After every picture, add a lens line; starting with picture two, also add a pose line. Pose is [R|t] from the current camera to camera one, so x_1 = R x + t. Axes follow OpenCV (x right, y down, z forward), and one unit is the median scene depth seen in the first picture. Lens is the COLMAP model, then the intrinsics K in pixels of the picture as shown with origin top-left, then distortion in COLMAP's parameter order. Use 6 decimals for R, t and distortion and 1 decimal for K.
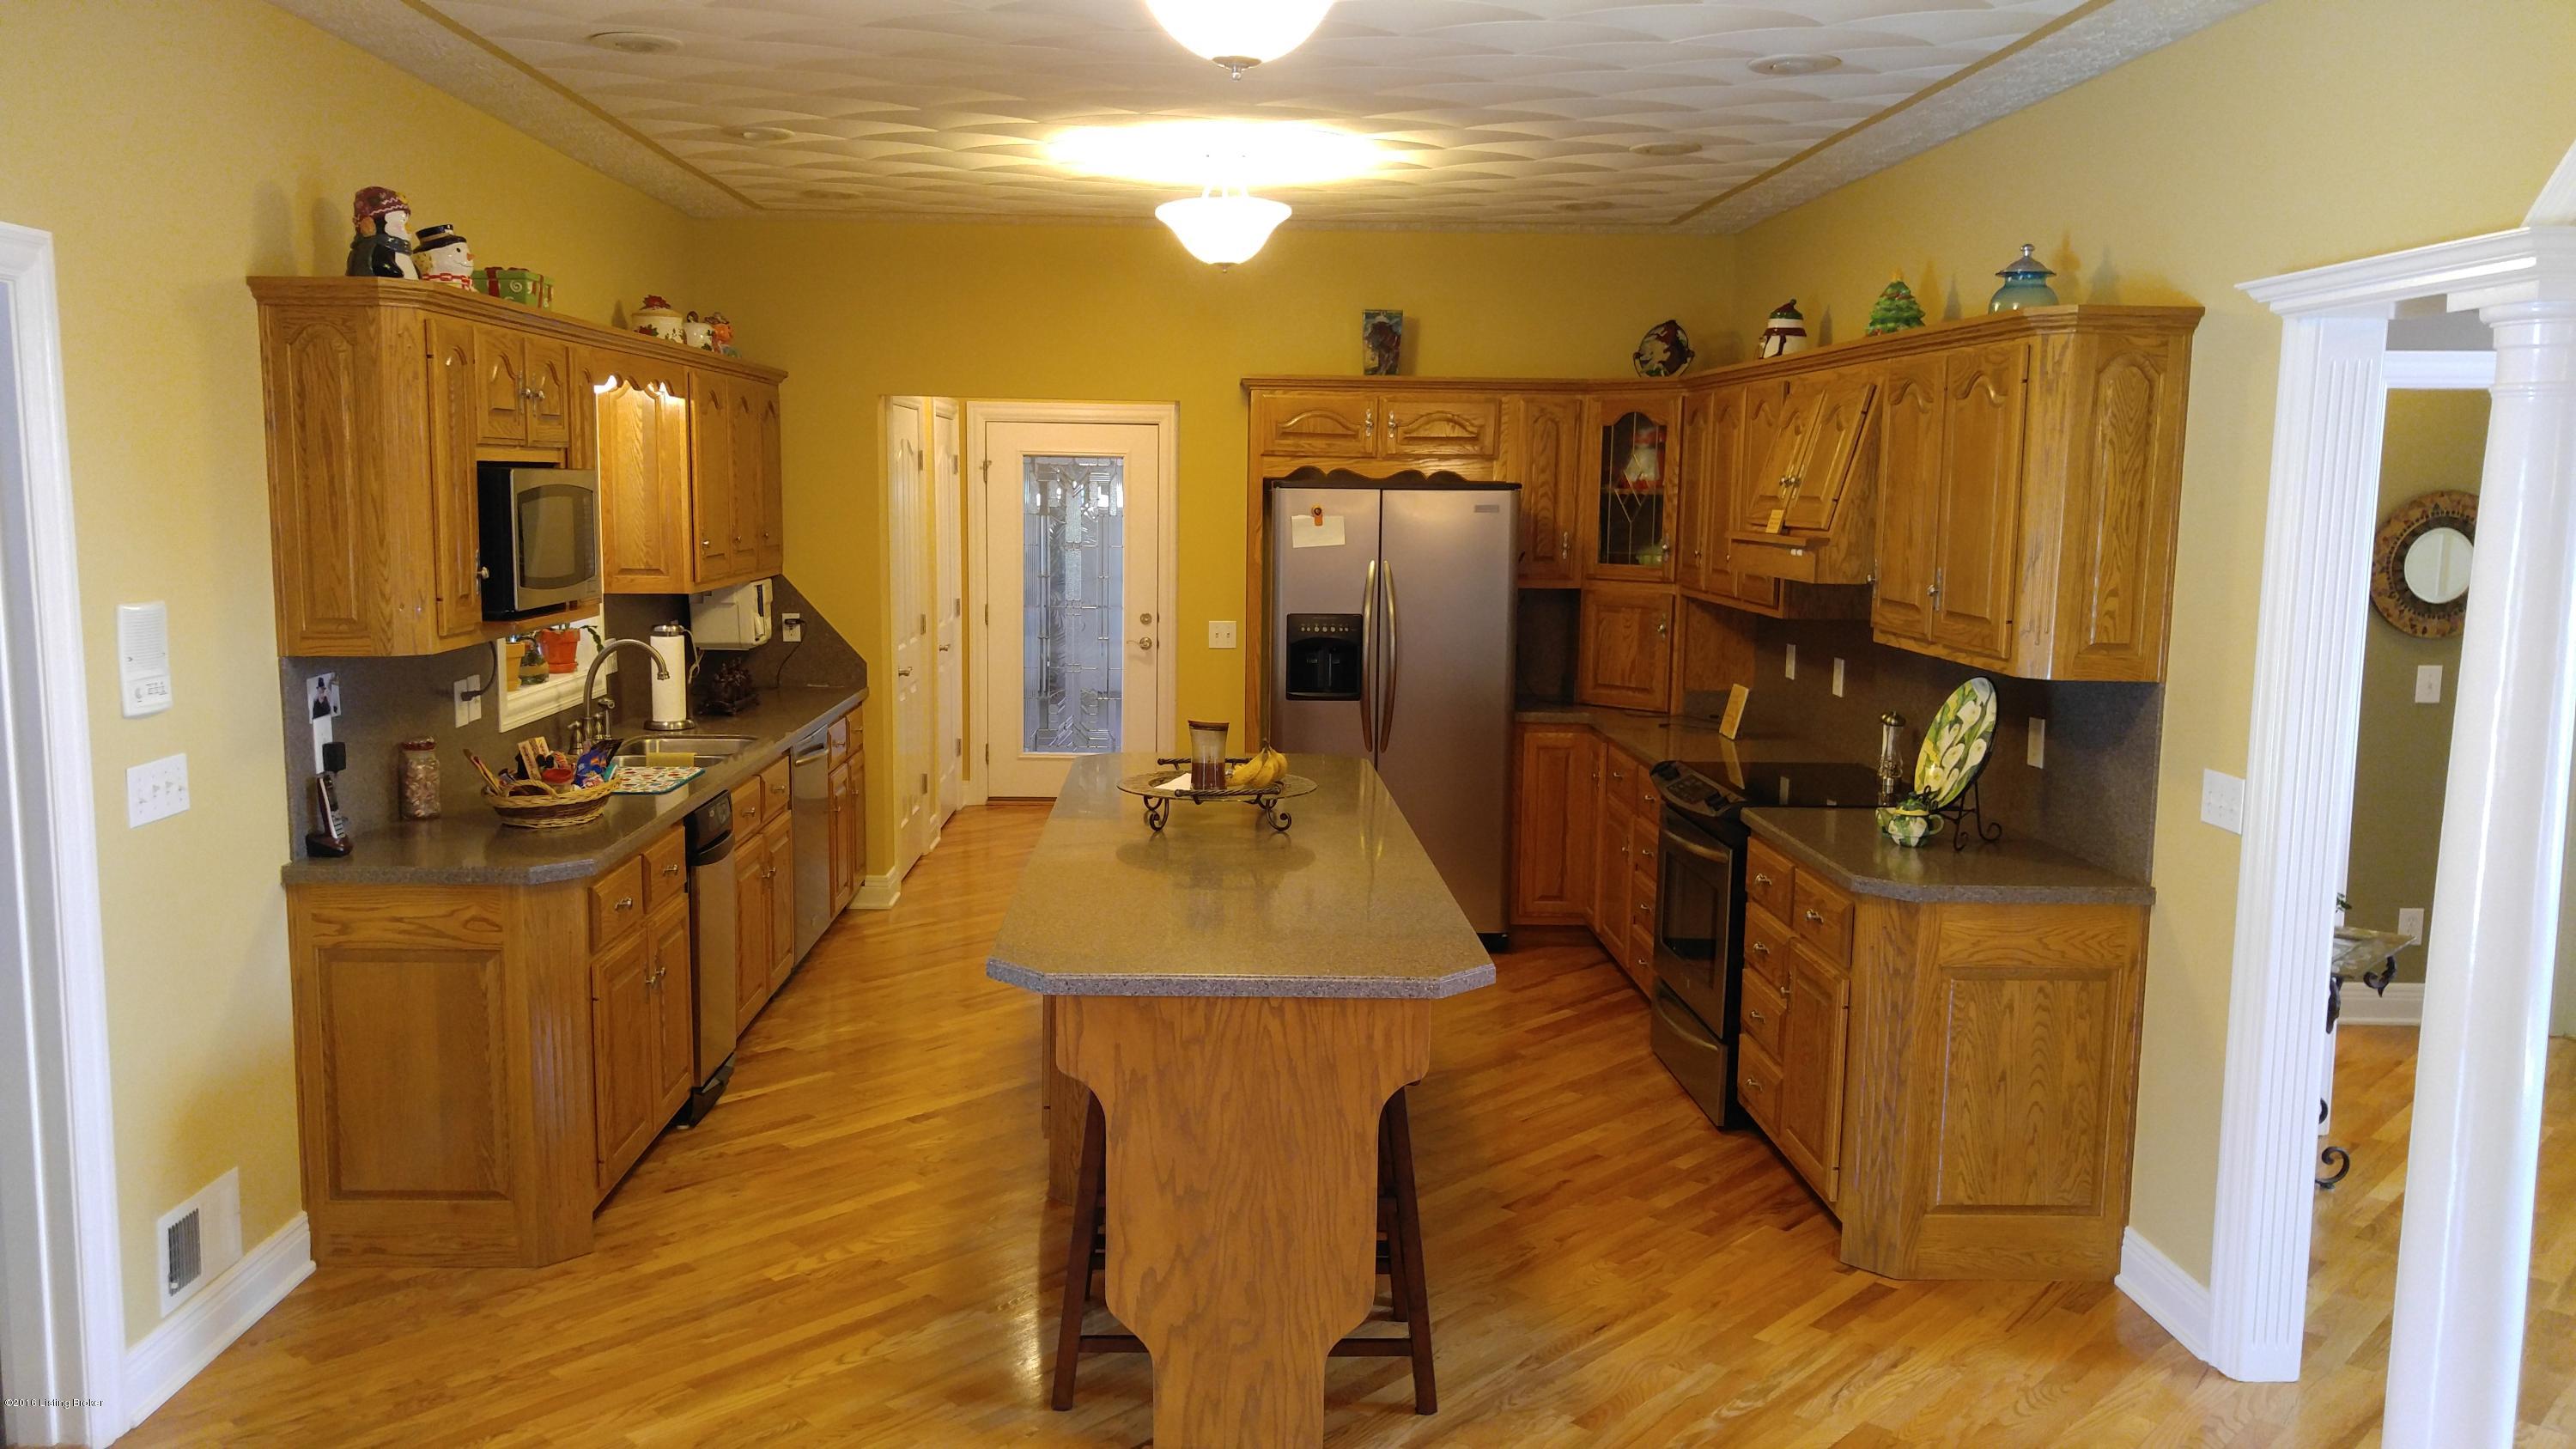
lens RADIAL K [[1943.2, 0, 1272.4], [0, 1943.2, 728.2], [0, 0, 1]] dist [0.006065, -0.001889]
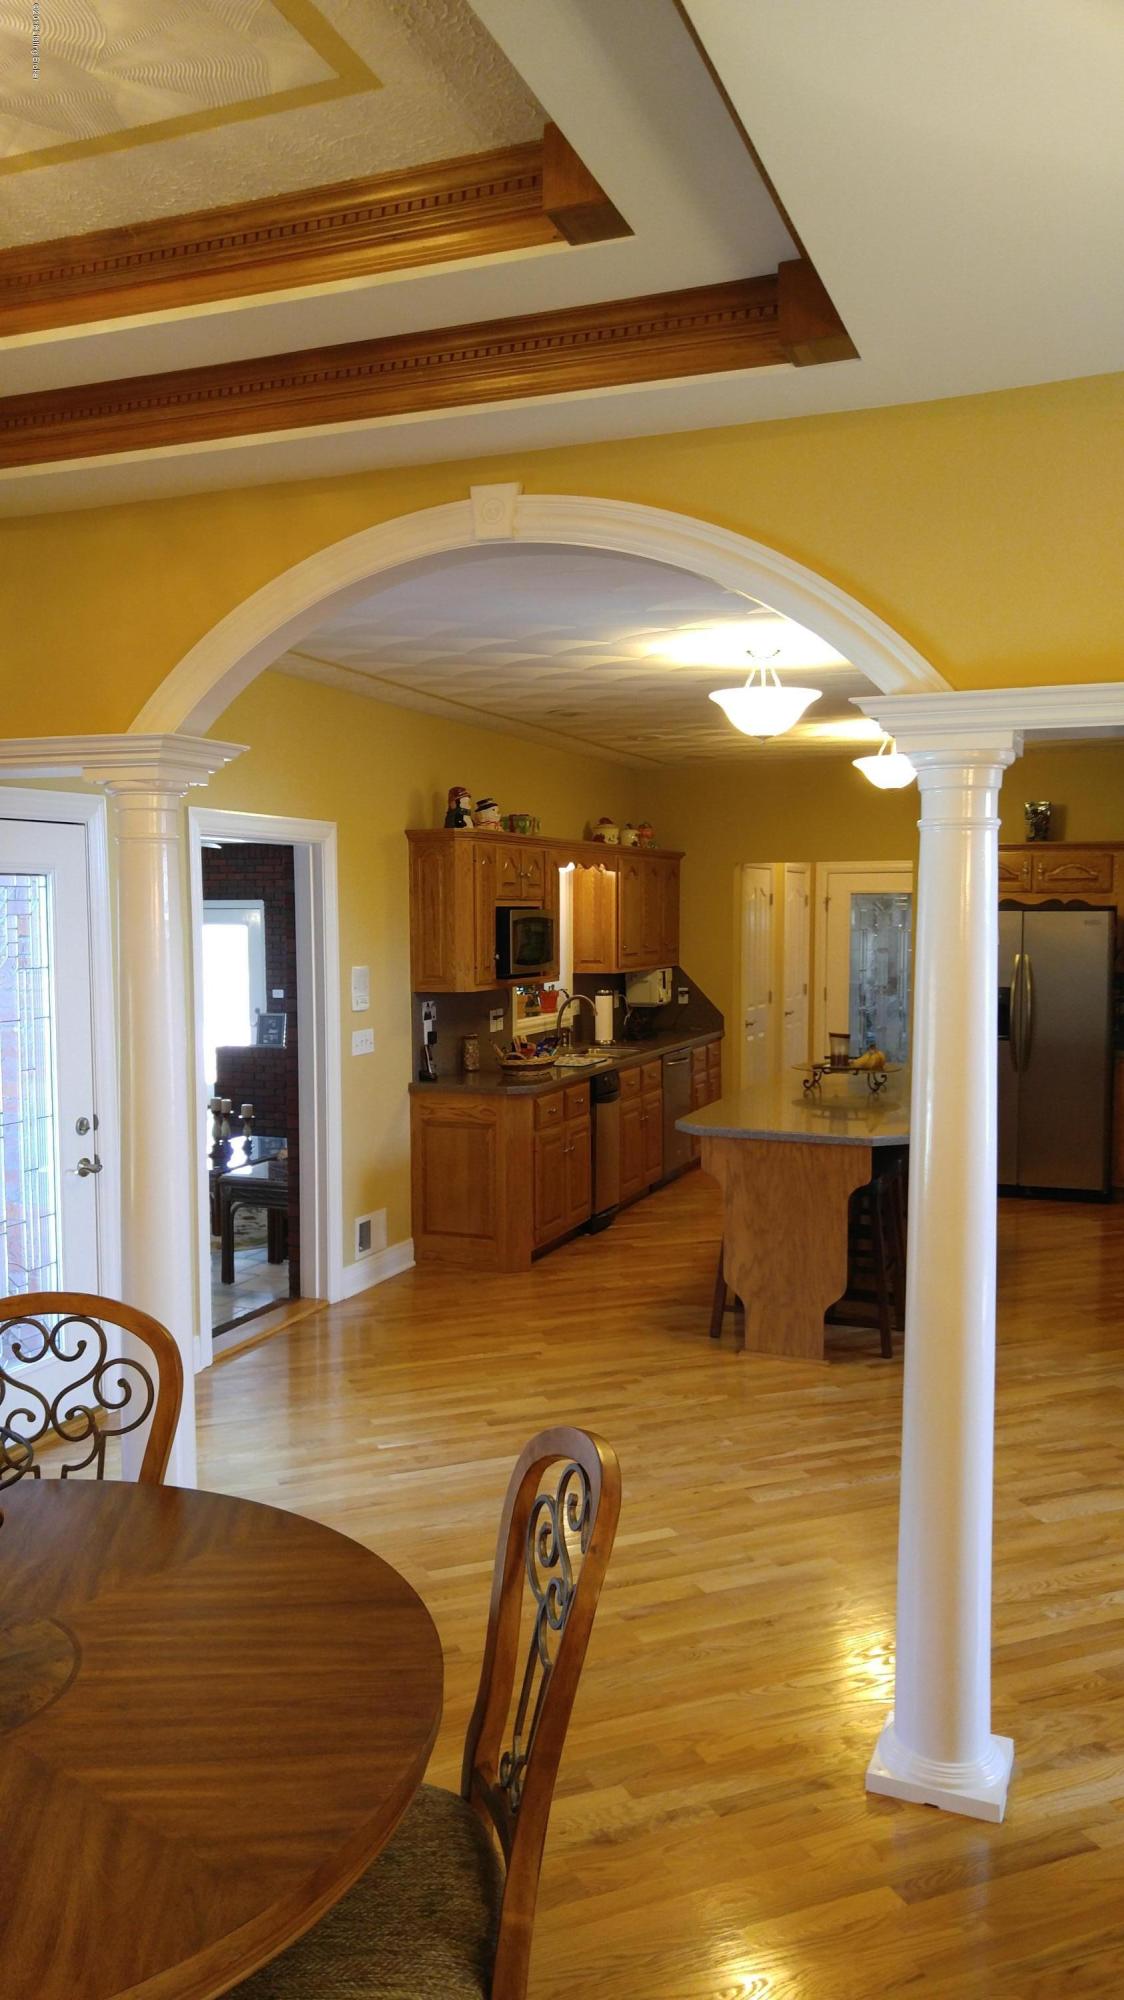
lens RADIAL K [[1508.5, 0, 546.9], [0, 1508.5, 1022.9], [0, 0, 1]] dist [0.006065, -0.001889]
pose [[0.917231, 0.011925, -0.398177, 0.313315], [-0.033305, 0.998348, -0.046821, 0.069853], [0.396961, 0.056207, 0.916113, -0.513633]]
